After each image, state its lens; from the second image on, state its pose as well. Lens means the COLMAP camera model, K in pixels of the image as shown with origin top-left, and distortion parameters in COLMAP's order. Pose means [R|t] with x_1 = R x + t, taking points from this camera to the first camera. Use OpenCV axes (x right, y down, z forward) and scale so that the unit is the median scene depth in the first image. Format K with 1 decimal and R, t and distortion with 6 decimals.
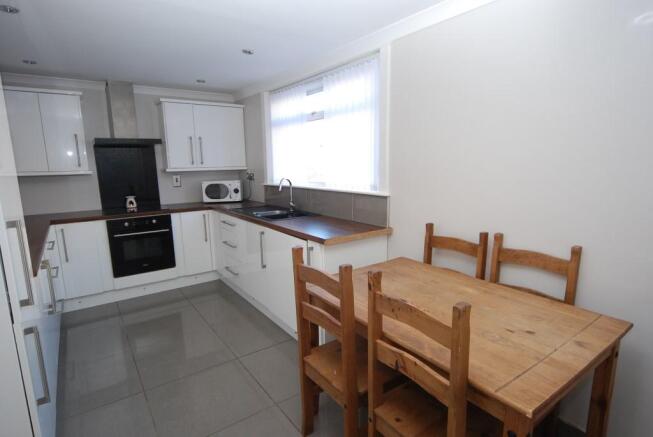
lens RADIAL K [[349.4, 0, 326.4], [0, 349.4, 220.9], [0, 0, 1]] dist [-0.003807, -0.001041]
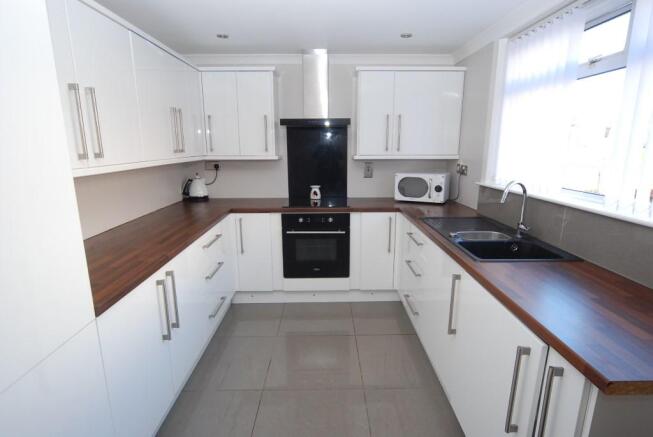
lens RADIAL K [[349.4, 0, 326.4], [0, 349.4, 220.9], [0, 0, 1]] dist [-0.003807, -0.001041]
pose [[0.817496, 0.138047, -0.559145, -0.036739], [-0.107752, 0.990366, 0.086972, -0.064284], [0.565765, -0.010850, 0.824495, 0.297556]]
